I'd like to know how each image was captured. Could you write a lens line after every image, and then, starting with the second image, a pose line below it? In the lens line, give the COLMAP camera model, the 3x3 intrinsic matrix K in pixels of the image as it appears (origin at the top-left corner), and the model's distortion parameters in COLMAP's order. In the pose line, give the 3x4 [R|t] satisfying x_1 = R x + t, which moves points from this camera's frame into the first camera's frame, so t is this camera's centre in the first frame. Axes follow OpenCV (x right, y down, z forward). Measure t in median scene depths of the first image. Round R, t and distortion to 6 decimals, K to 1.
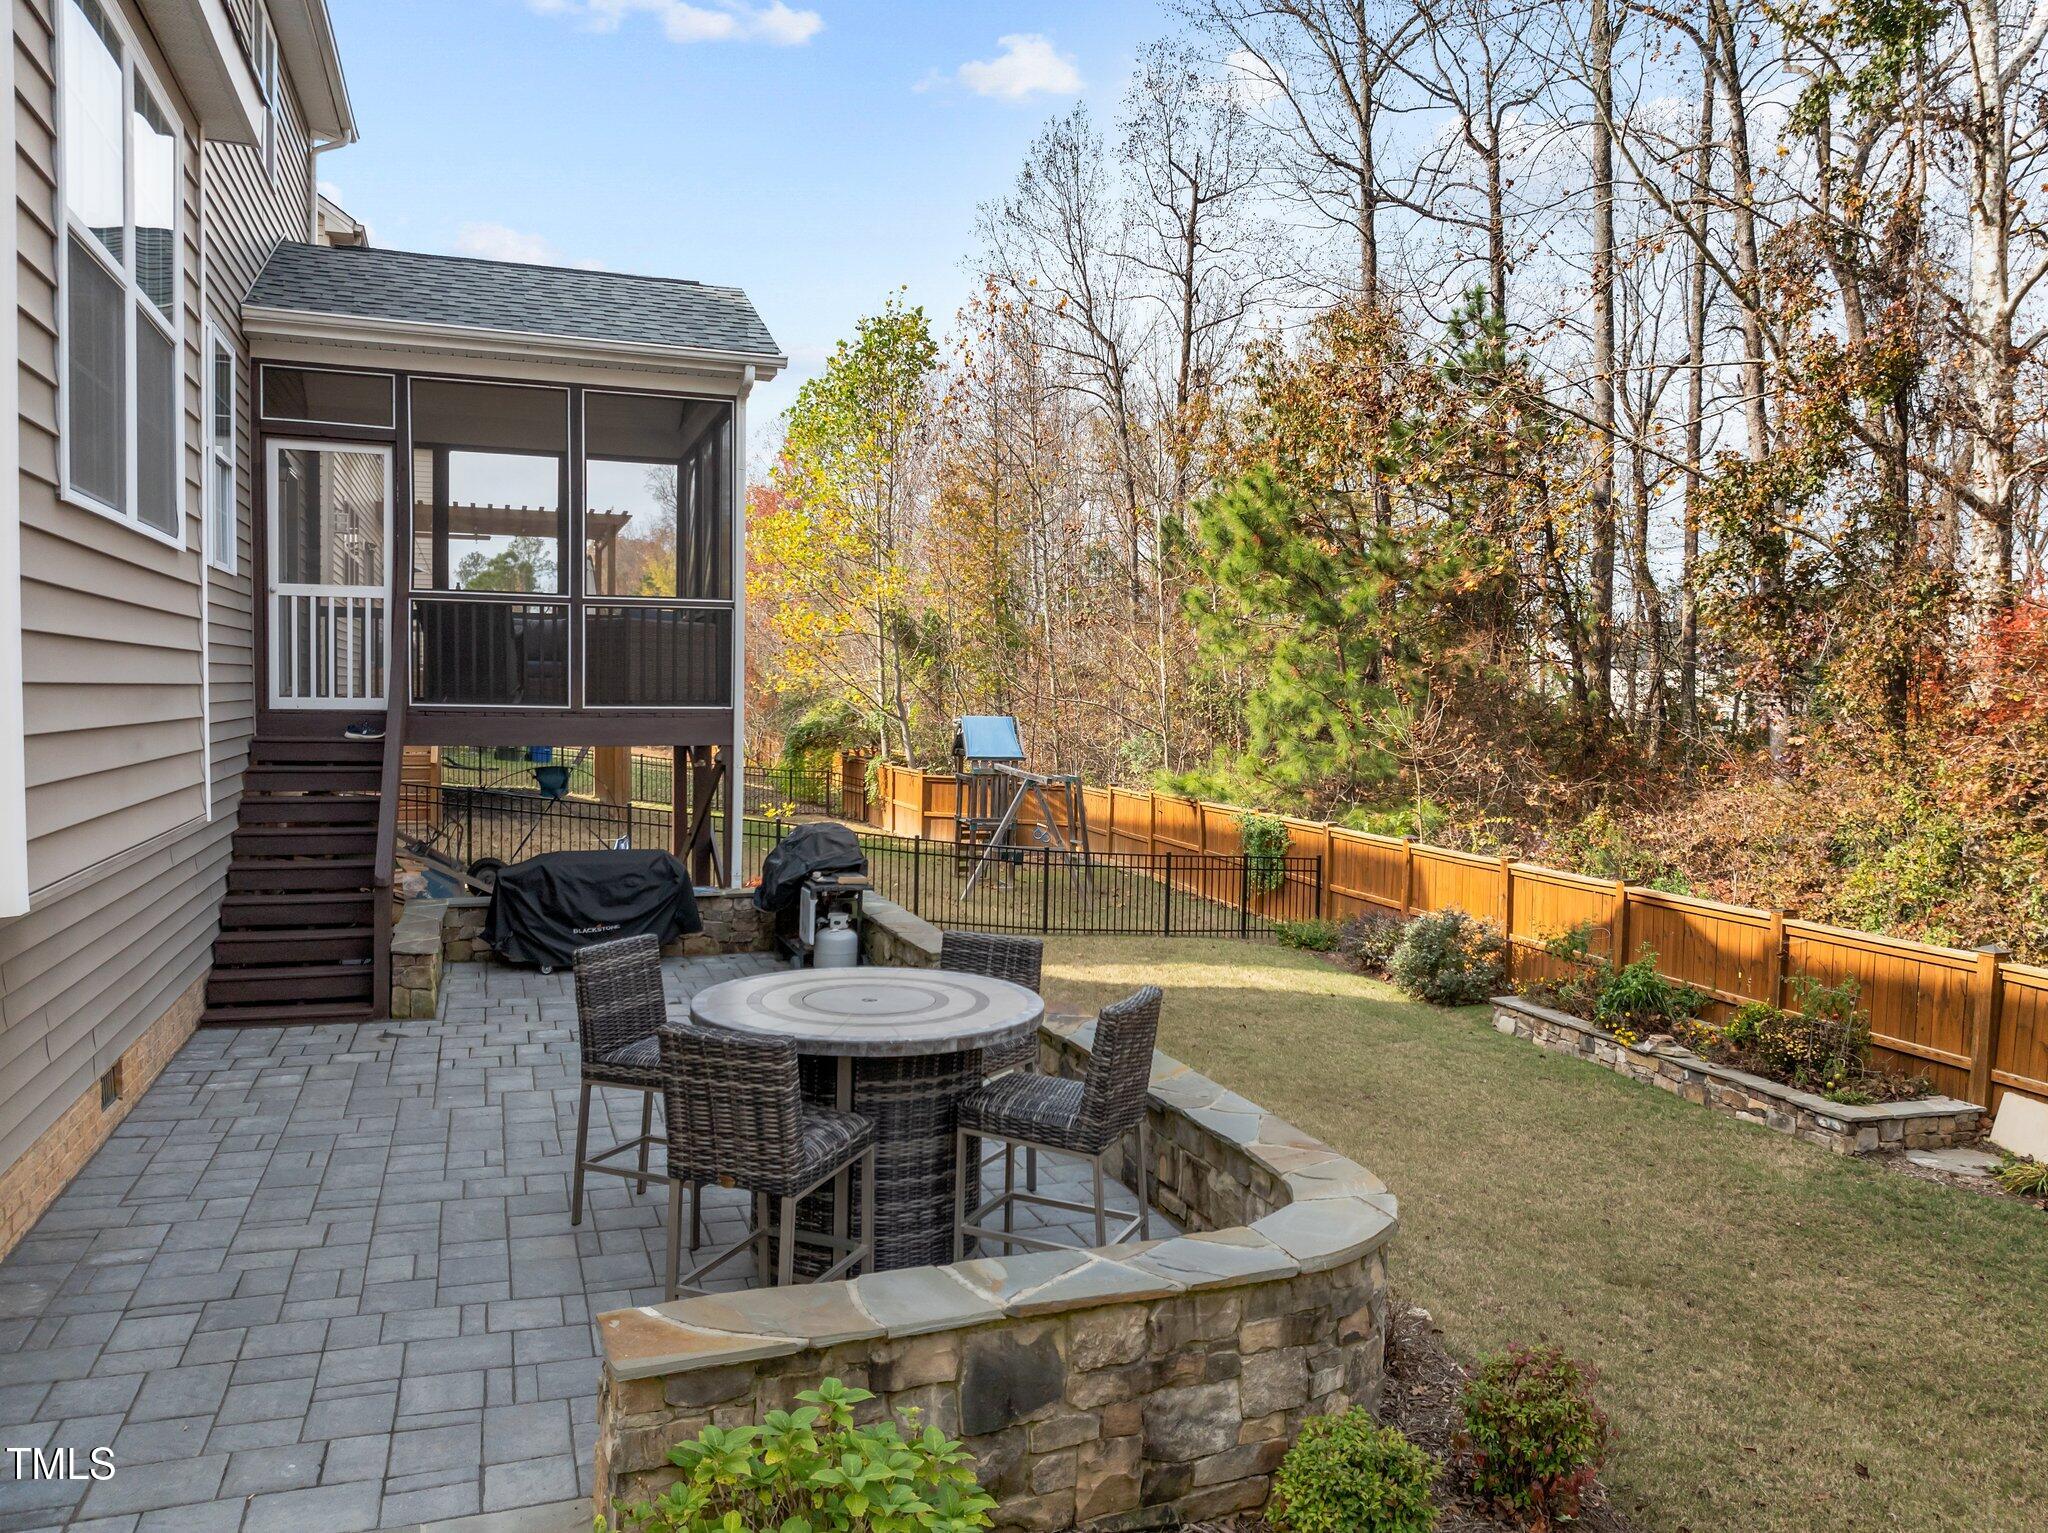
lens RADIAL K [[1454.3, 0, 1029.6], [0, 1454.3, 761.4], [0, 0, 1]] dist [-0.034918, -0.008983]
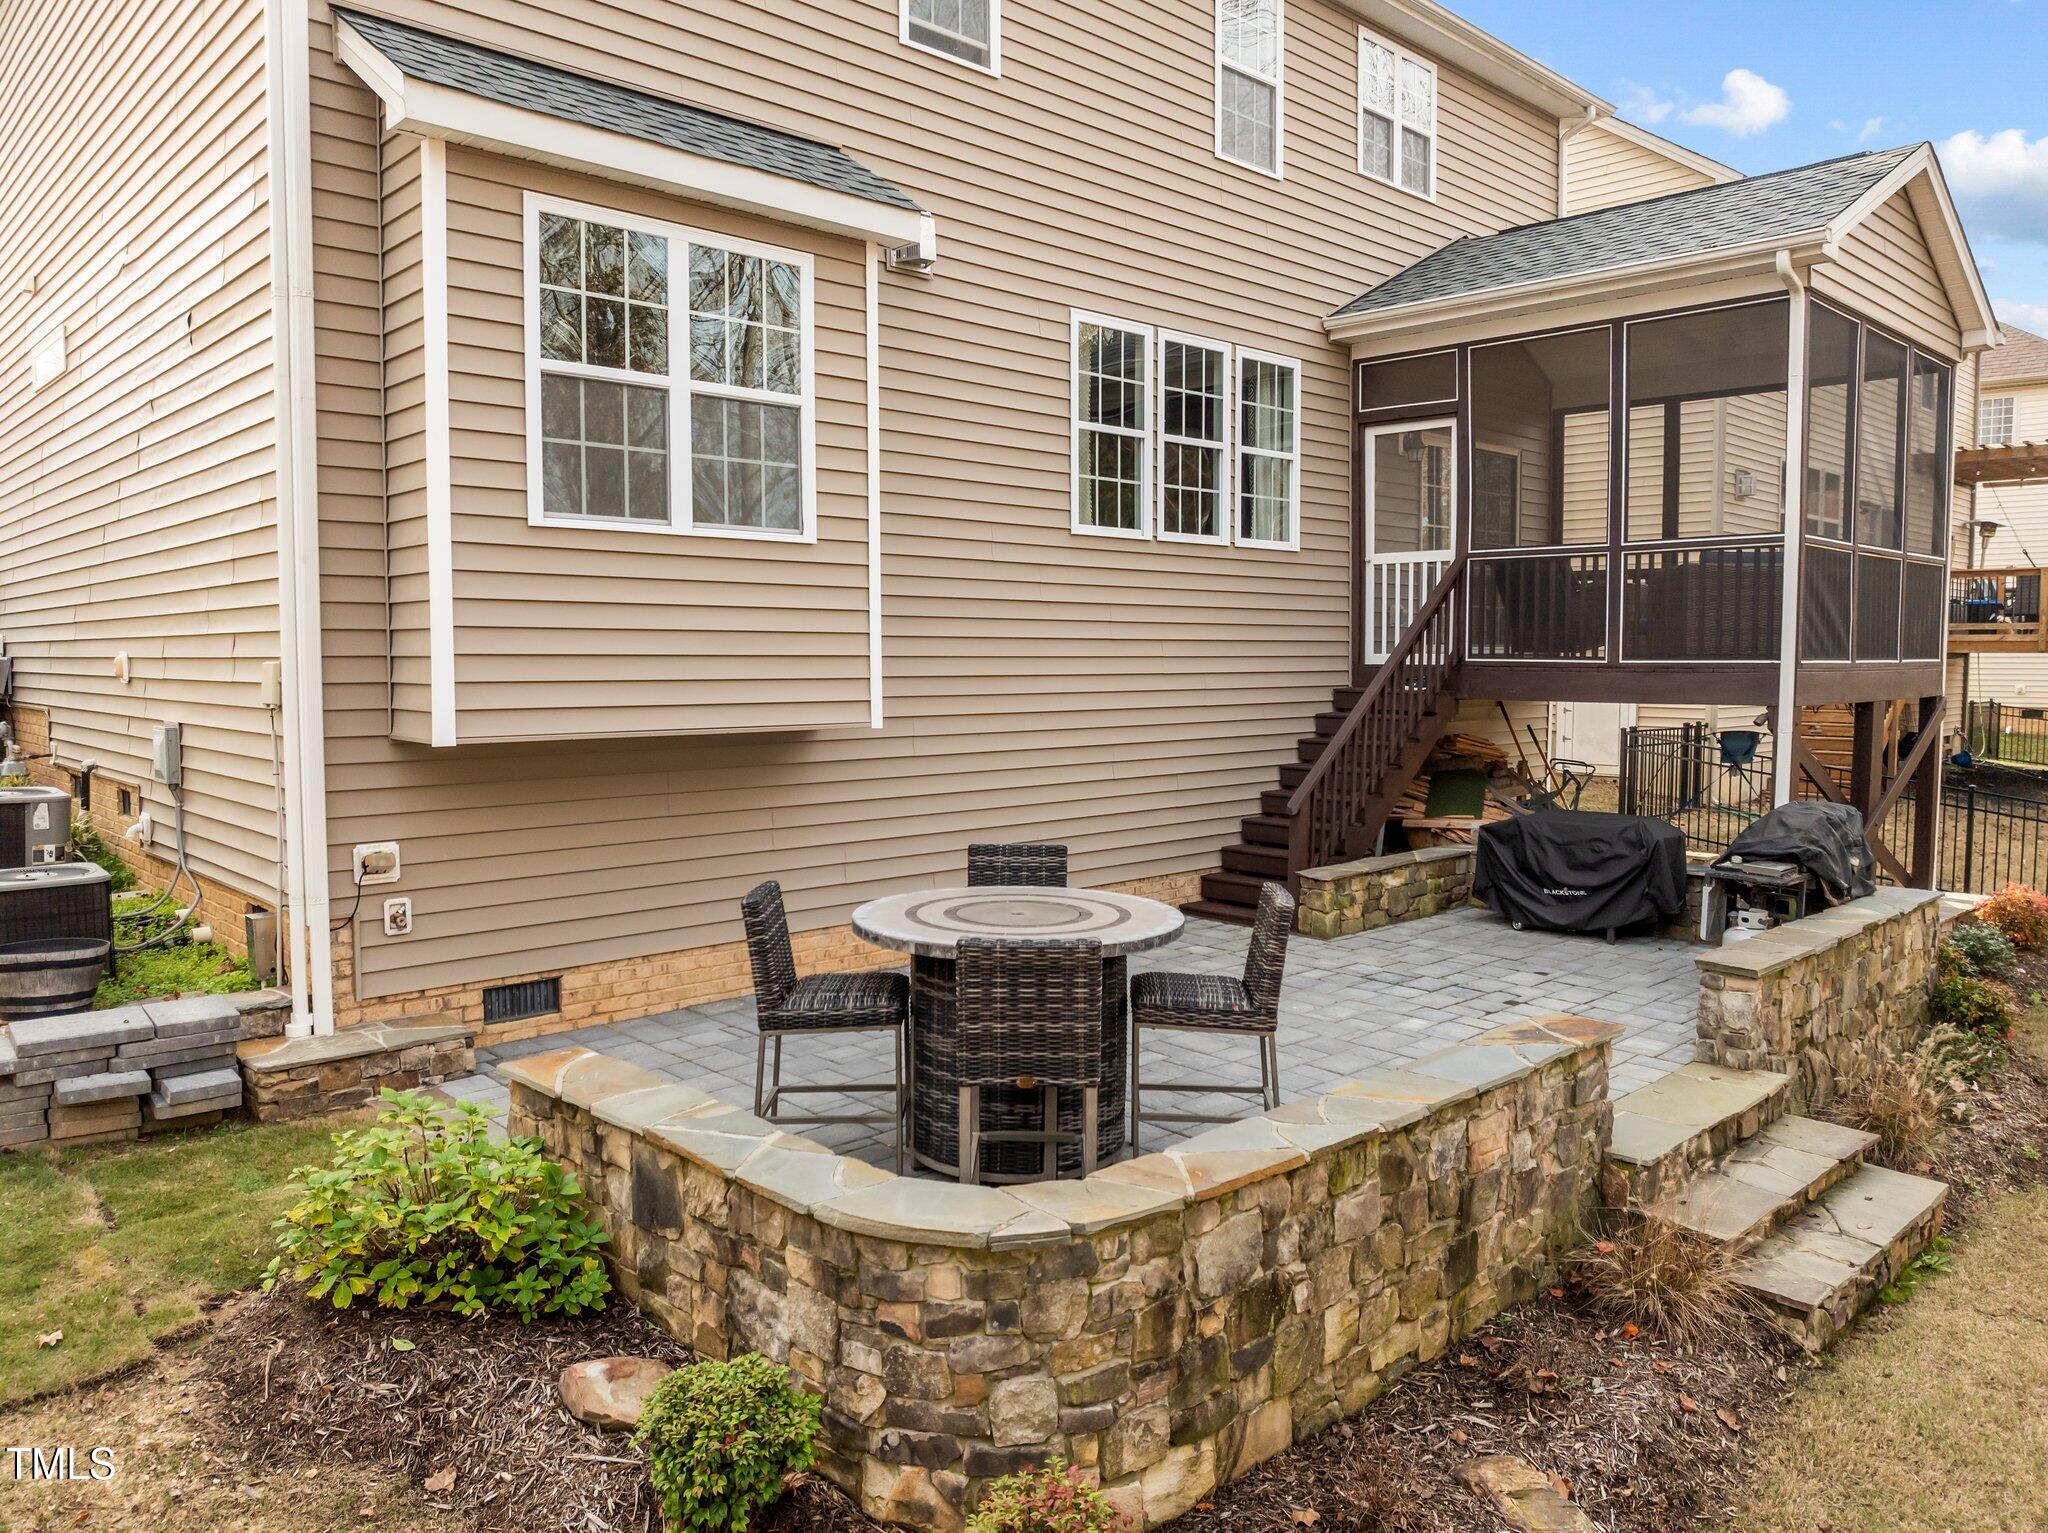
lens RADIAL K [[1454.3, 0, 1029.6], [0, 1454.3, 761.4], [0, 0, 1]] dist [-0.034918, -0.008983]
pose [[0.389064, 0.052500, -0.919714, 0.449880], [-0.039139, 0.998415, 0.040436, 0.004886], [0.920379, 0.020264, 0.390502, 0.308232]]
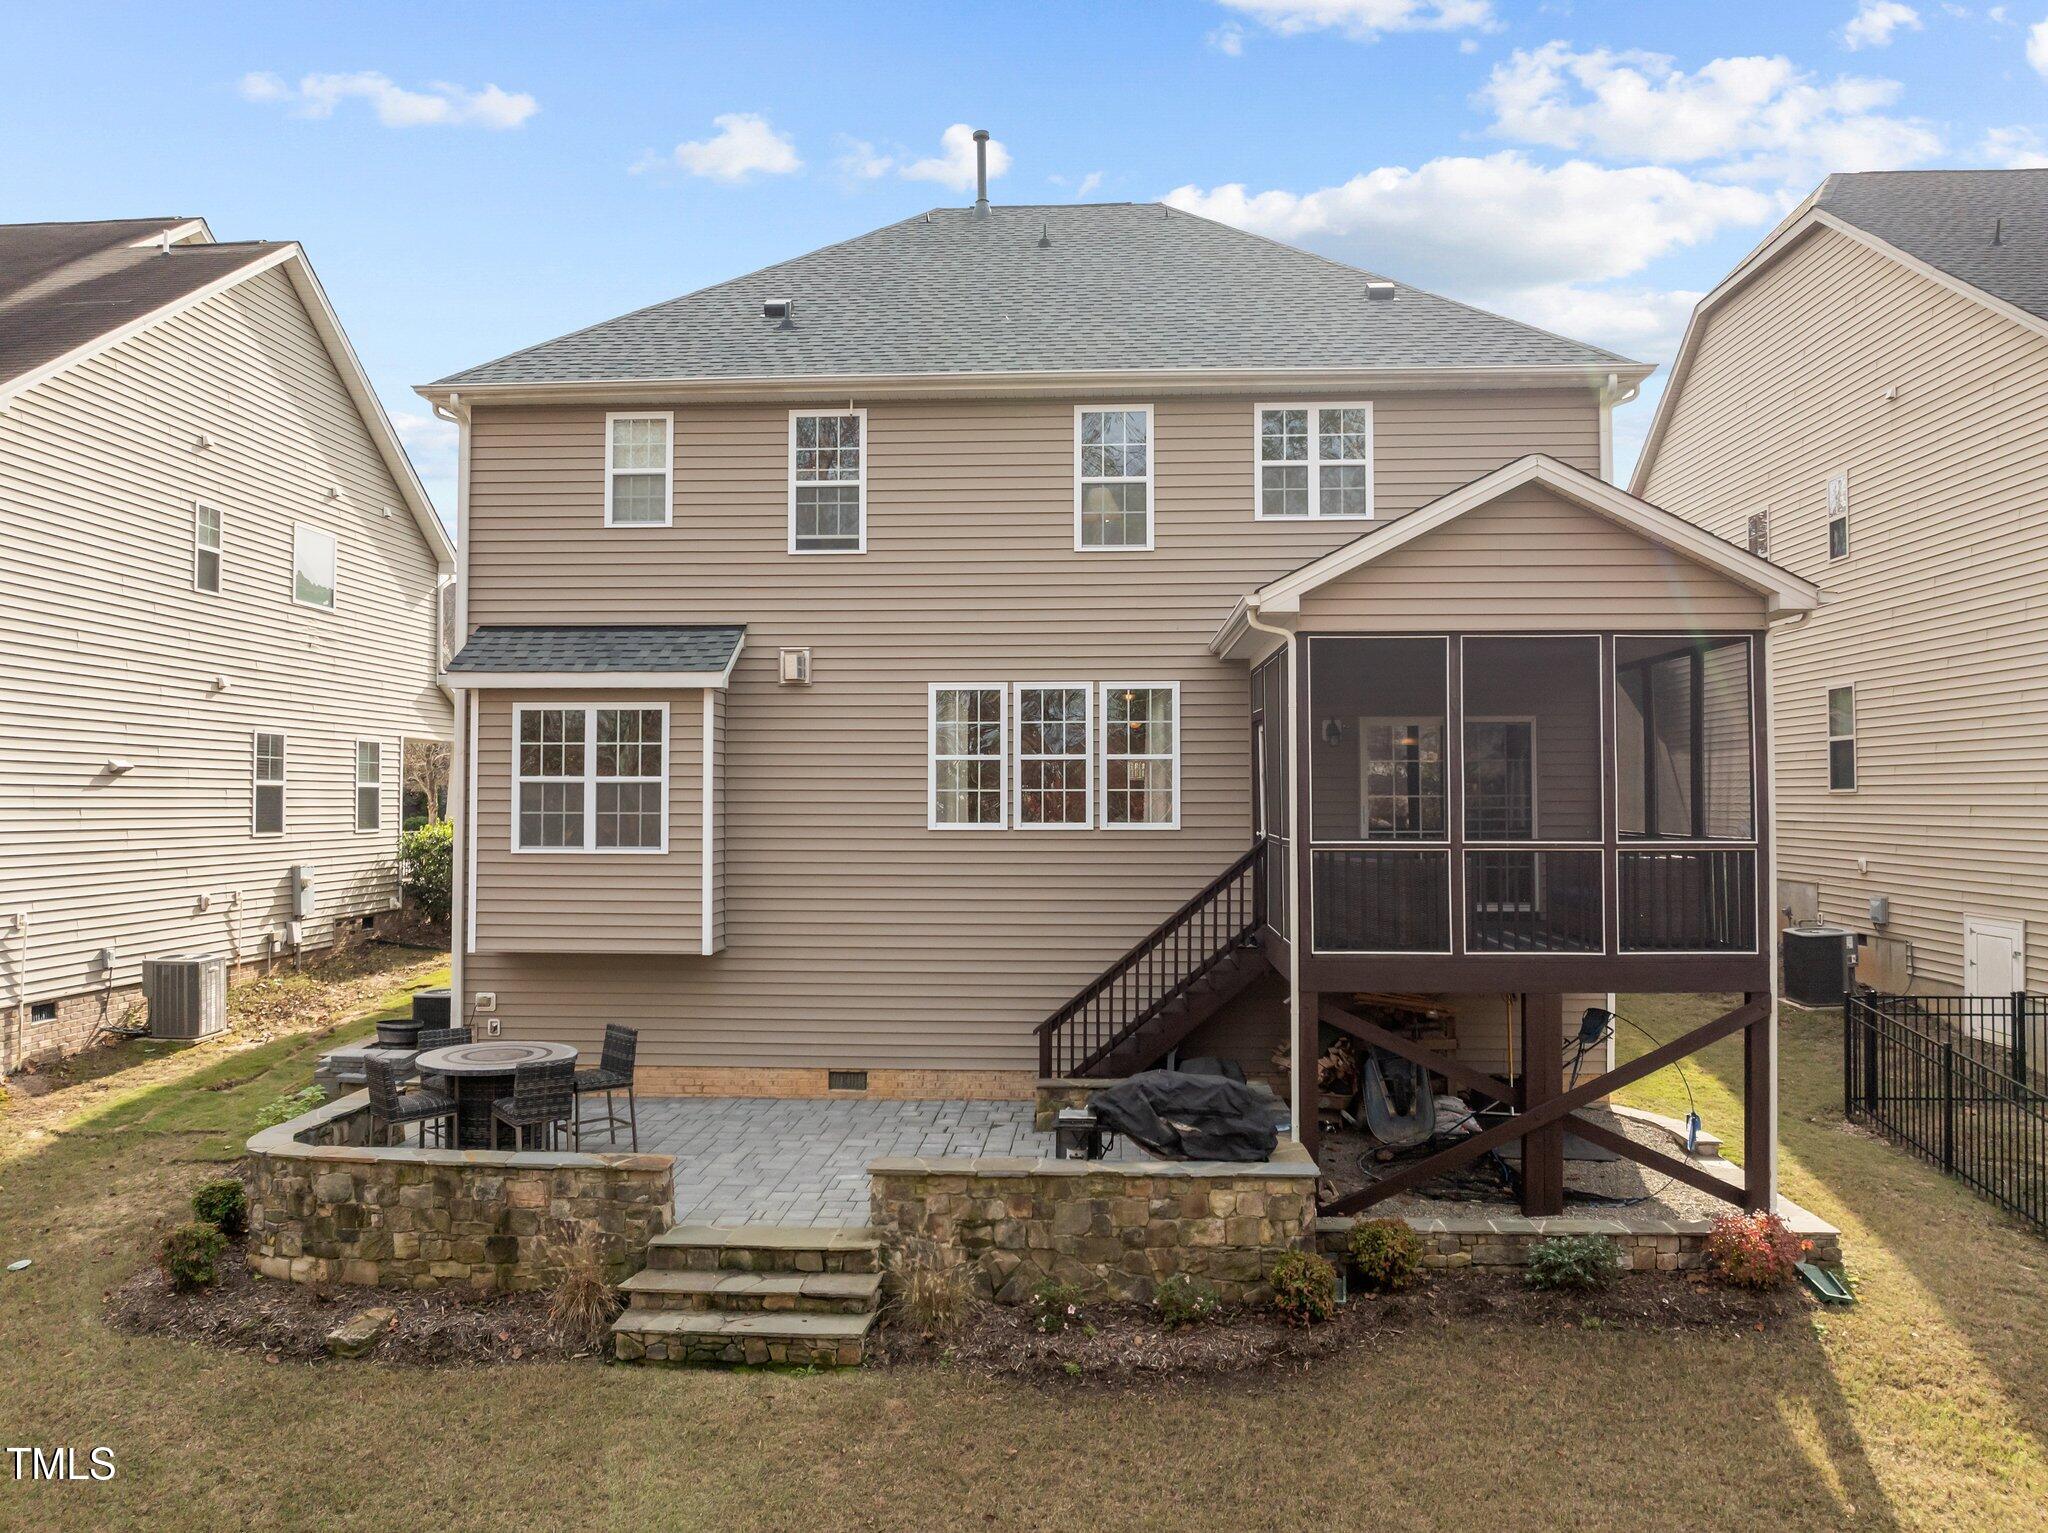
lens RADIAL K [[1455.1, 0, 1031.1], [0, 1455.1, 762.5], [0, 0, 1]] dist [-0.041935, -0.001702]
pose [[-0.402416, -0.038698, -0.914639, 0.857562], [-0.051404, 0.998485, -0.019629, -0.152579], [0.914013, 0.039117, -0.403796, 1.386578]]
